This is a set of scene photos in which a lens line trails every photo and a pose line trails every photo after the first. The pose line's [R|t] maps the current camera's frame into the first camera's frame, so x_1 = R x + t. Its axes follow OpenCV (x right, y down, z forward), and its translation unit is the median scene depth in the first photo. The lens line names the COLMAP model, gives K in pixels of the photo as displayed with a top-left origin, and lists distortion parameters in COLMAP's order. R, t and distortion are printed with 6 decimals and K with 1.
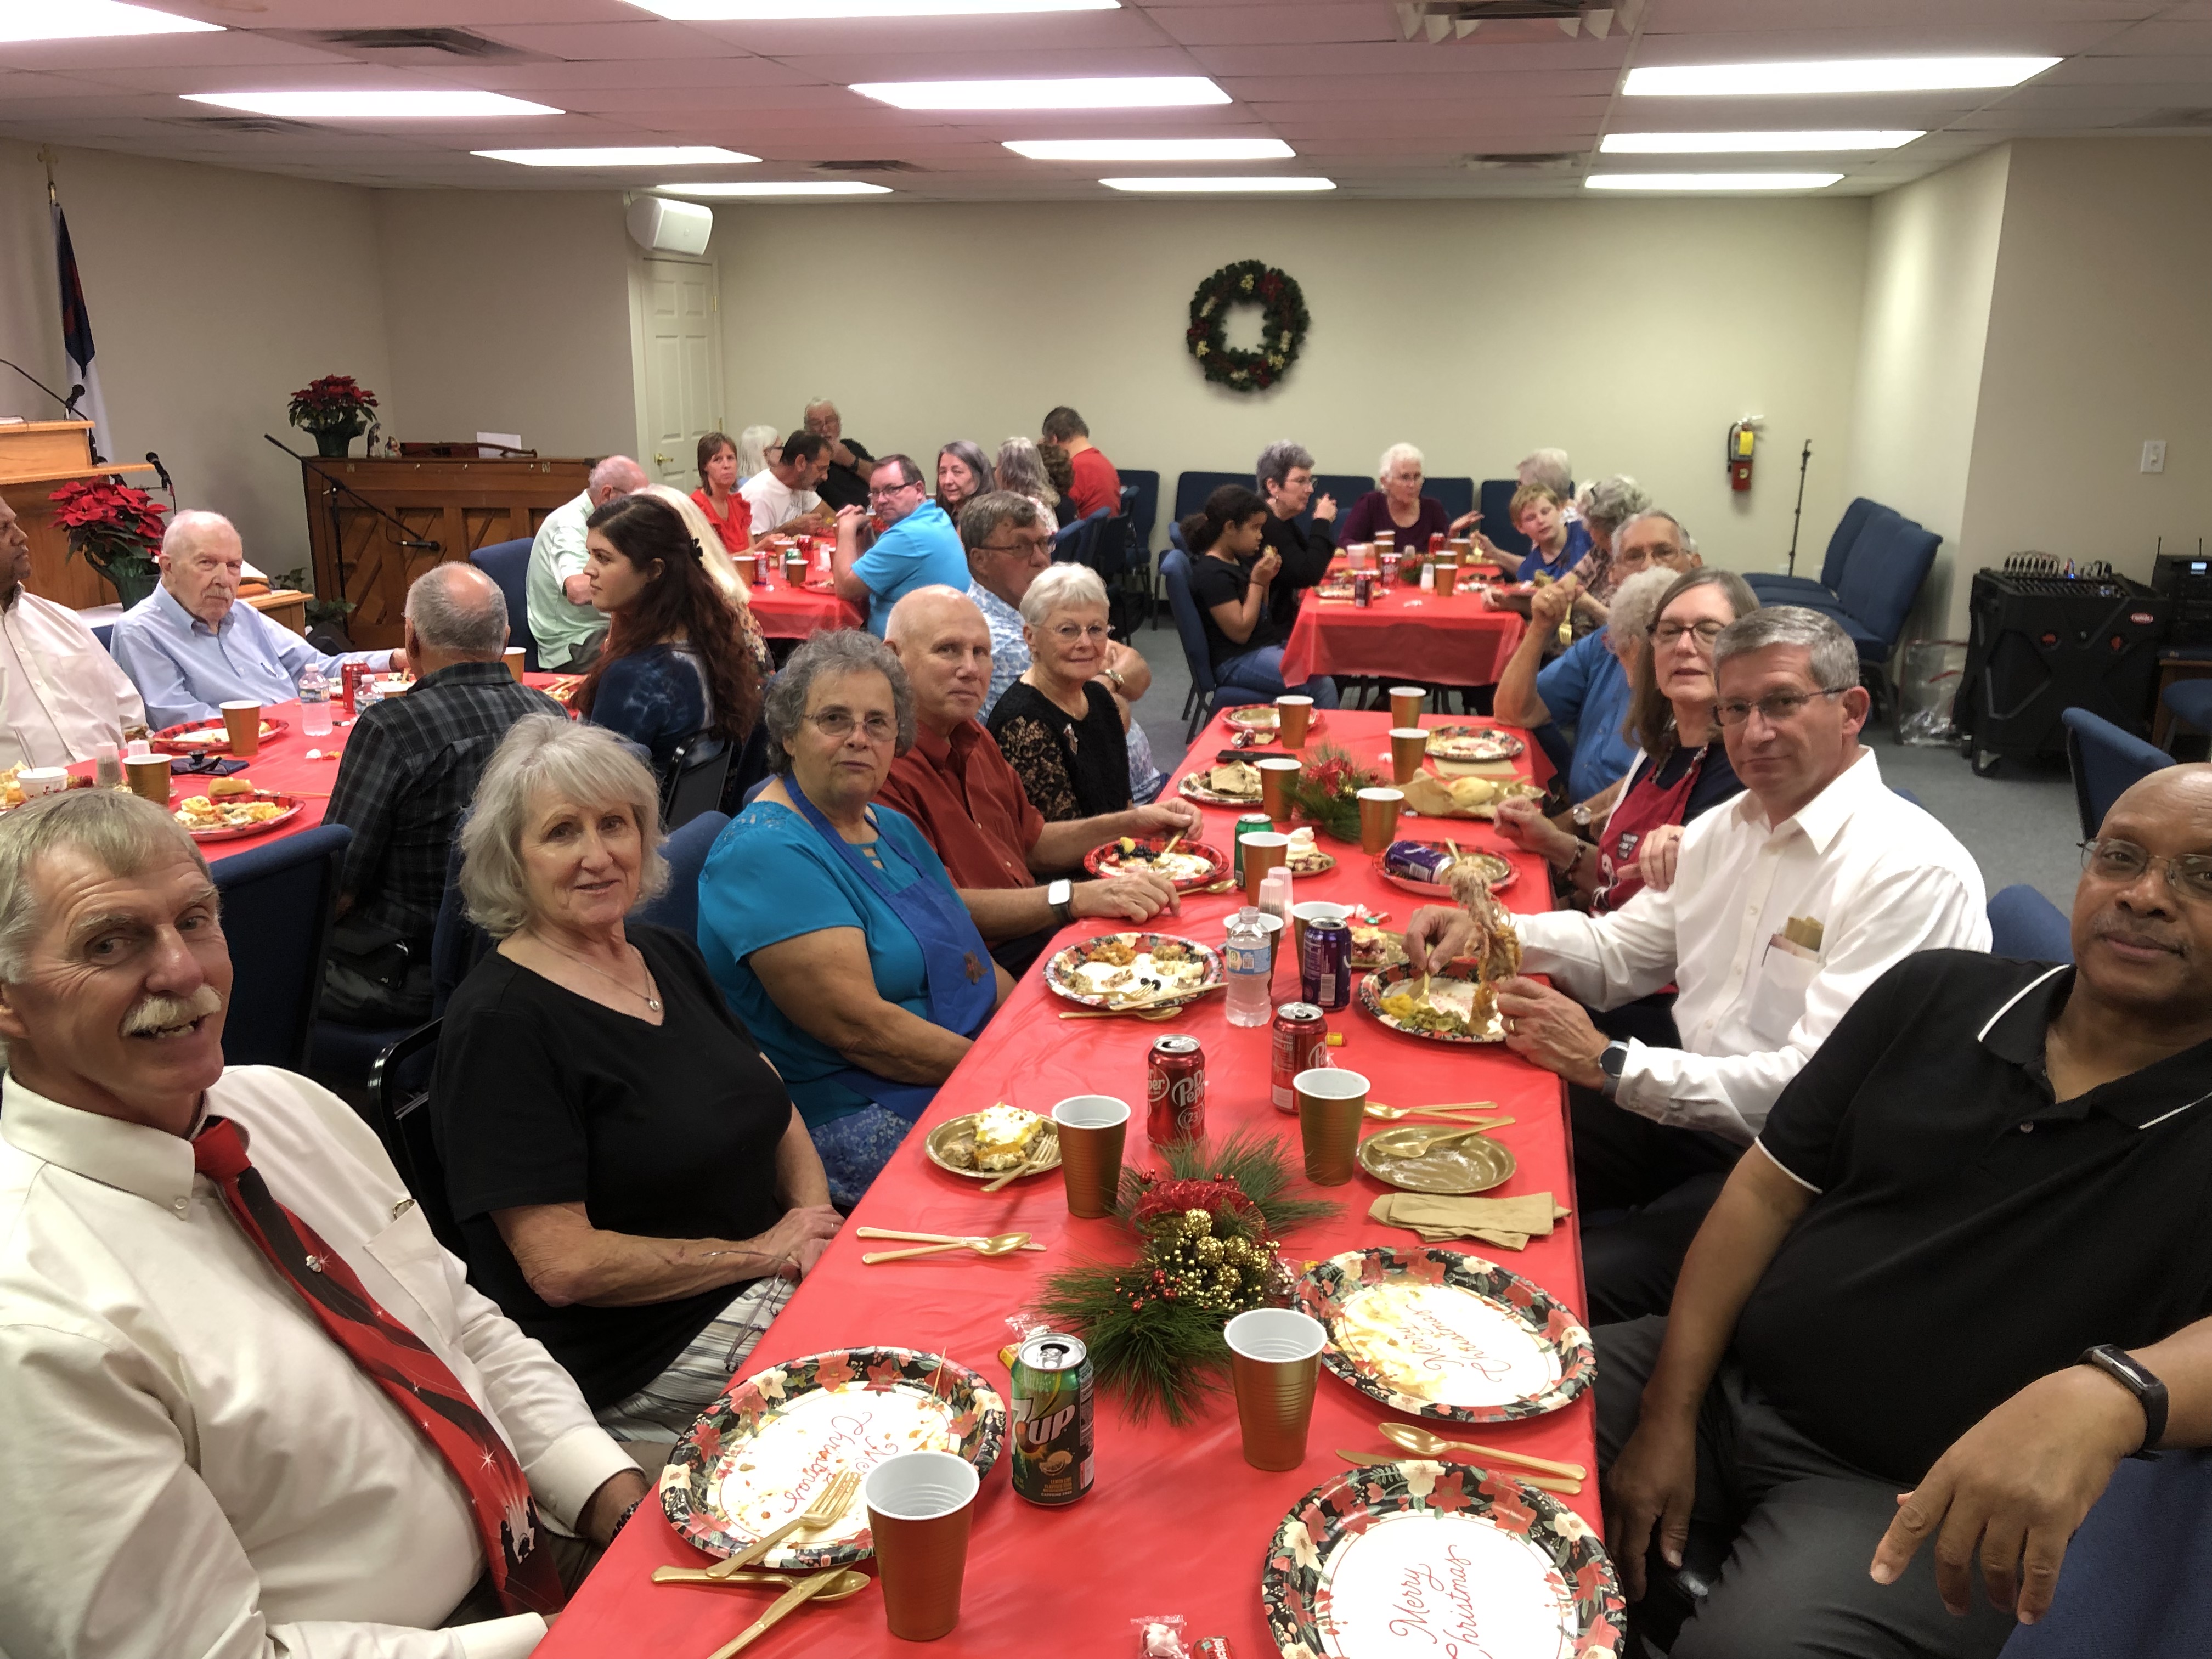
lens RADIAL K [[1784.5, 0, 1134.3], [0, 1784.5, 837.5], [0, 0, 1]] dist [0.072048, -0.101030]
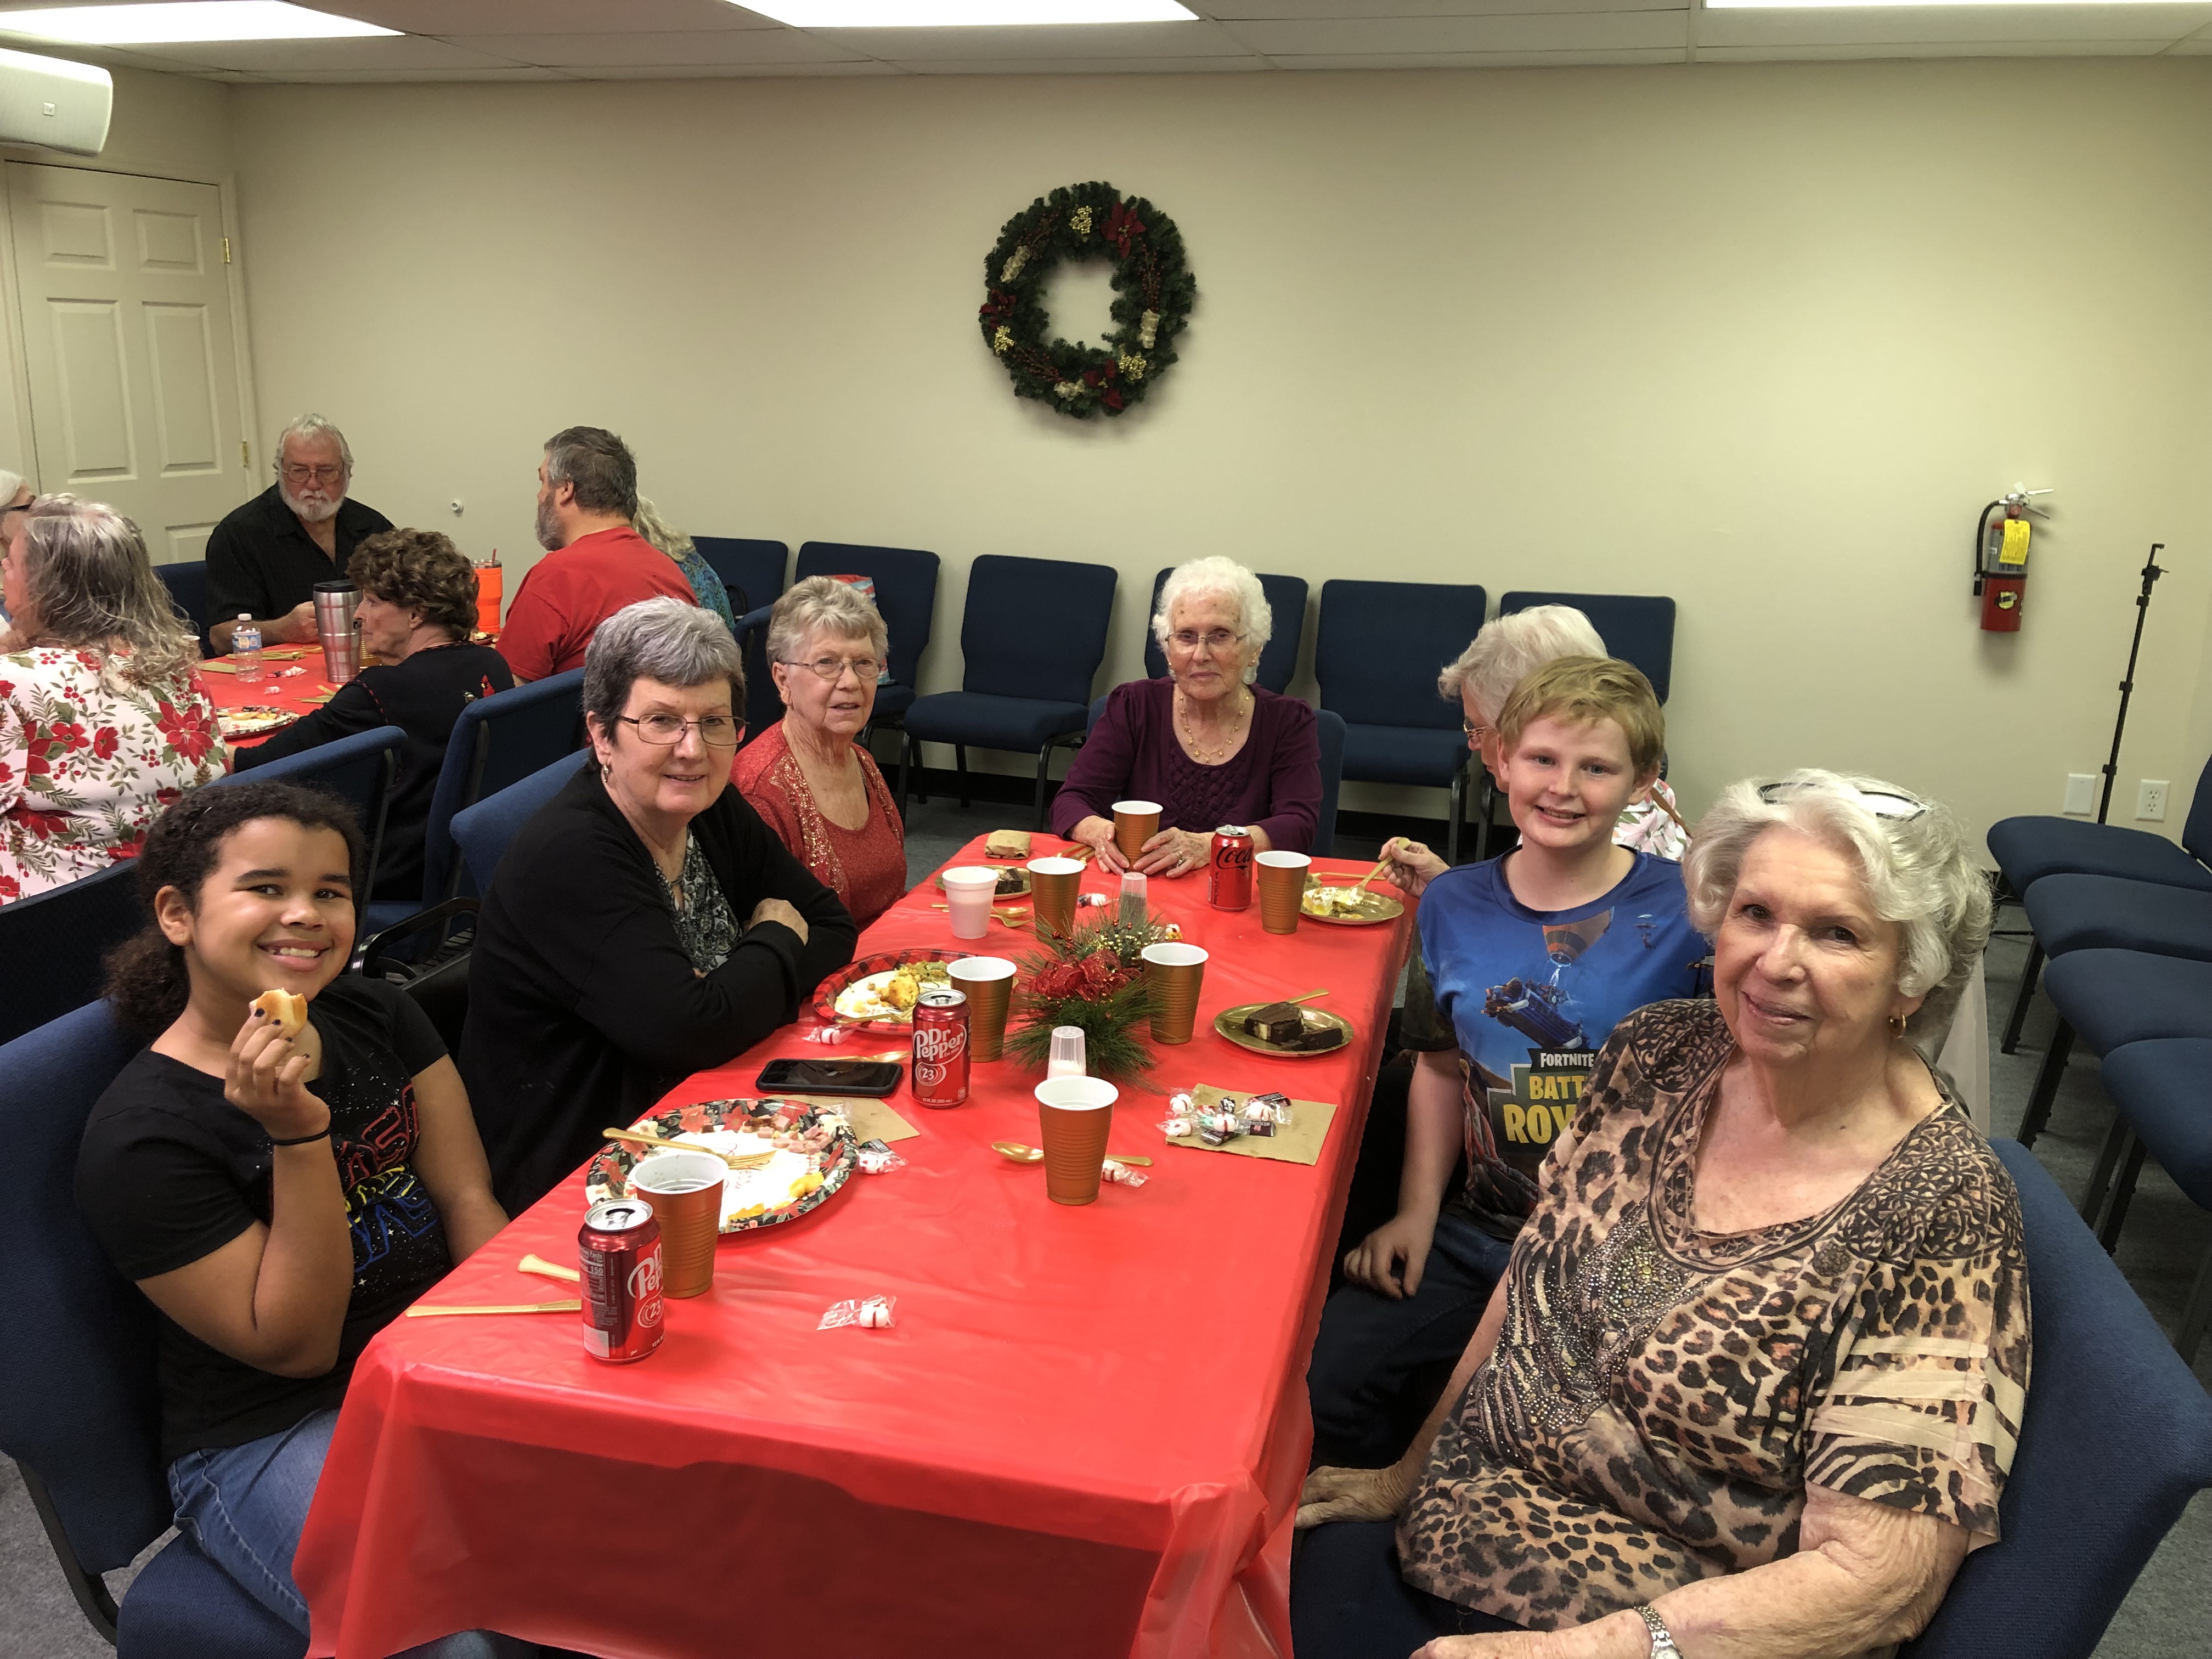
lens RADIAL K [[1784.5, 0, 1134.3], [0, 1784.5, 837.5], [0, 0, 1]] dist [0.072048, -0.101030]
pose [[0.996934, 0.038185, -0.068297, 0.123022], [-0.038900, 0.999201, -0.009168, -0.115333], [0.067893, 0.011797, 0.997623, 0.451600]]
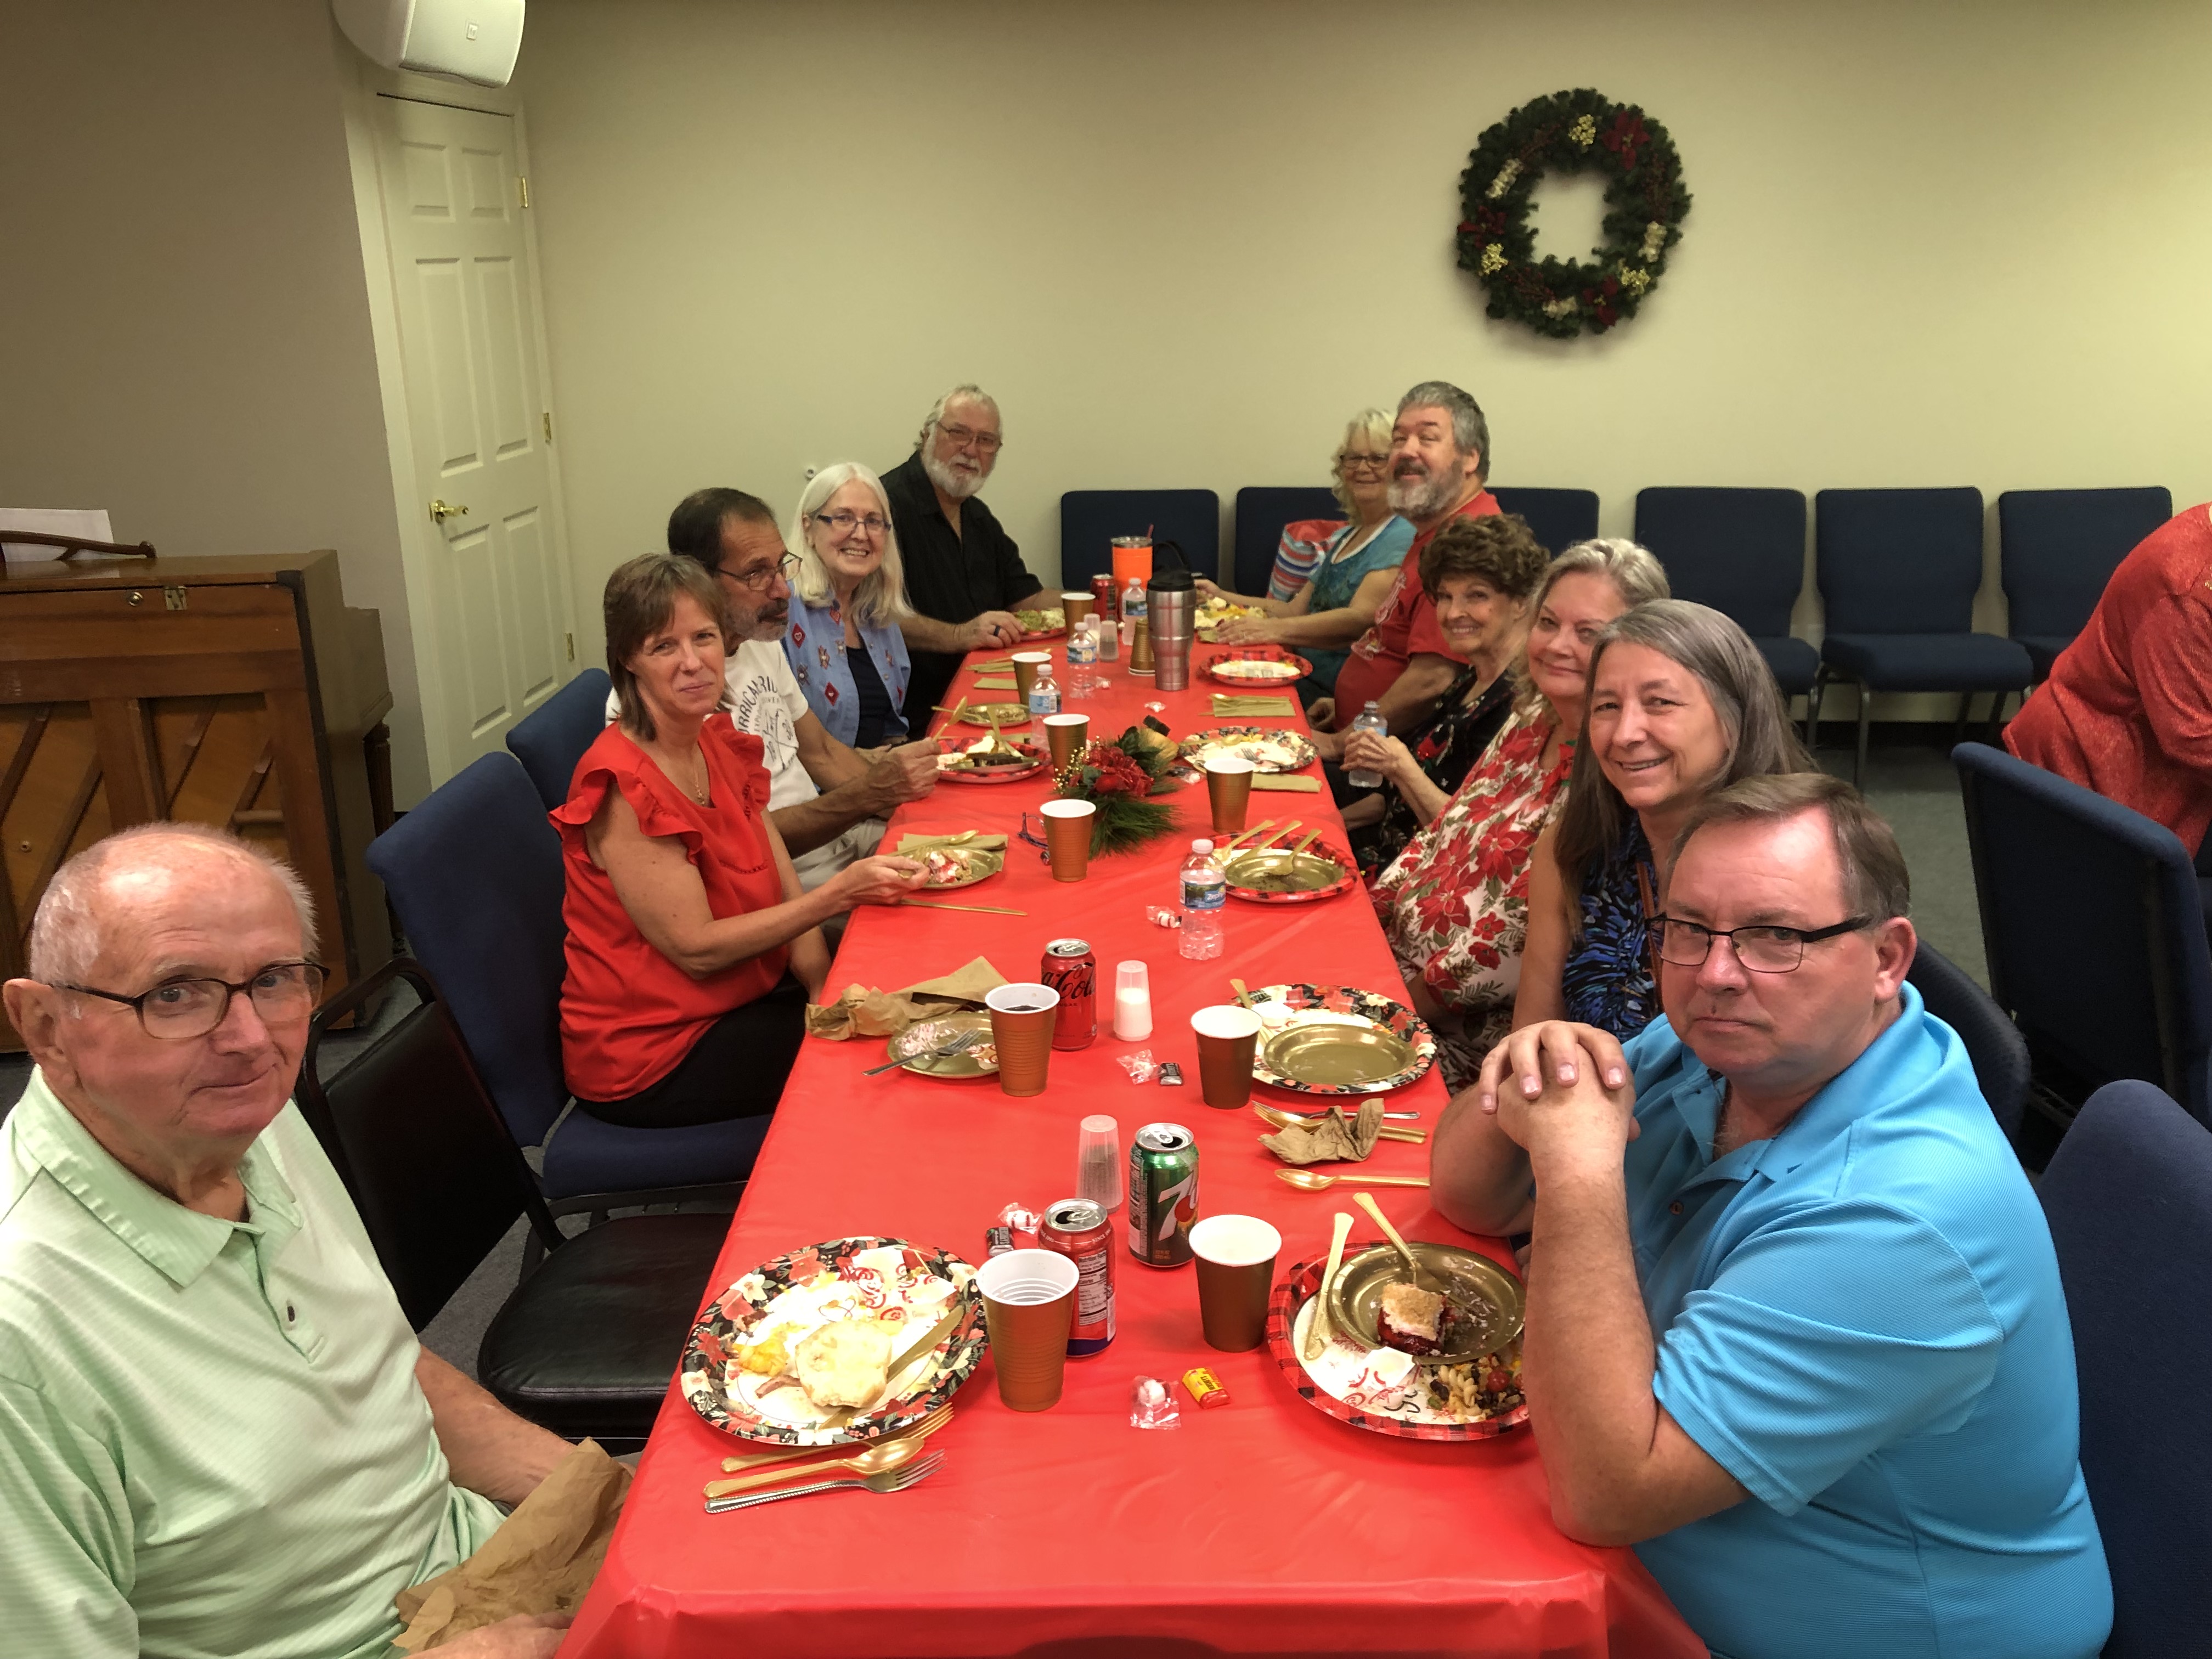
lens RADIAL K [[1804.7, 0, 1115.1], [0, 1804.7, 786.6], [0, 0, 1]] dist [0.010796, 0.004373]
pose [[0.990353, -0.057491, 0.126081, -0.148106], [0.055146, 0.998236, 0.022010, -0.137140], [-0.127124, -0.014845, 0.991776, 0.490074]]
